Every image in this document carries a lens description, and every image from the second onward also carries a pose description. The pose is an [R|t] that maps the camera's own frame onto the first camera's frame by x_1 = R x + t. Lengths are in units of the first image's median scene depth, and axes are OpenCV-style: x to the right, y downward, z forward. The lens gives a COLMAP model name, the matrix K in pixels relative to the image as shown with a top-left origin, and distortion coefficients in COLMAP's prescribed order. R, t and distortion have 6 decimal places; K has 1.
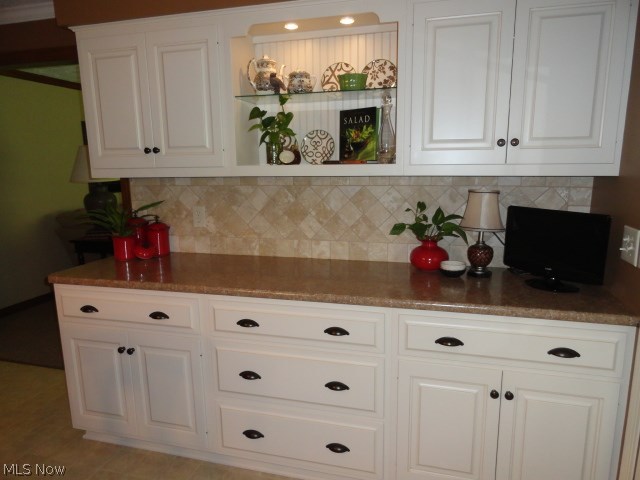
lens RADIAL K [[437.9, 0, 319.7], [0, 437.9, 243.5], [0, 0, 1]] dist [-0.002350, 0.002589]
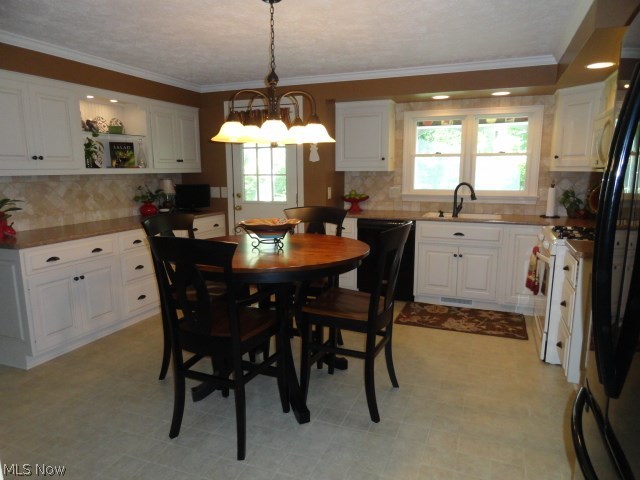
lens RADIAL K [[437.9, 0, 321.6], [0, 437.9, 241.4], [0, 0, 1]] dist [-0.002350, 0.002589]
pose [[0.104297, -0.149625, 0.983227, -1.720047], [0.187561, 0.973838, 0.128301, 0.059718], [-0.976700, 0.171033, 0.129632, -0.119241]]
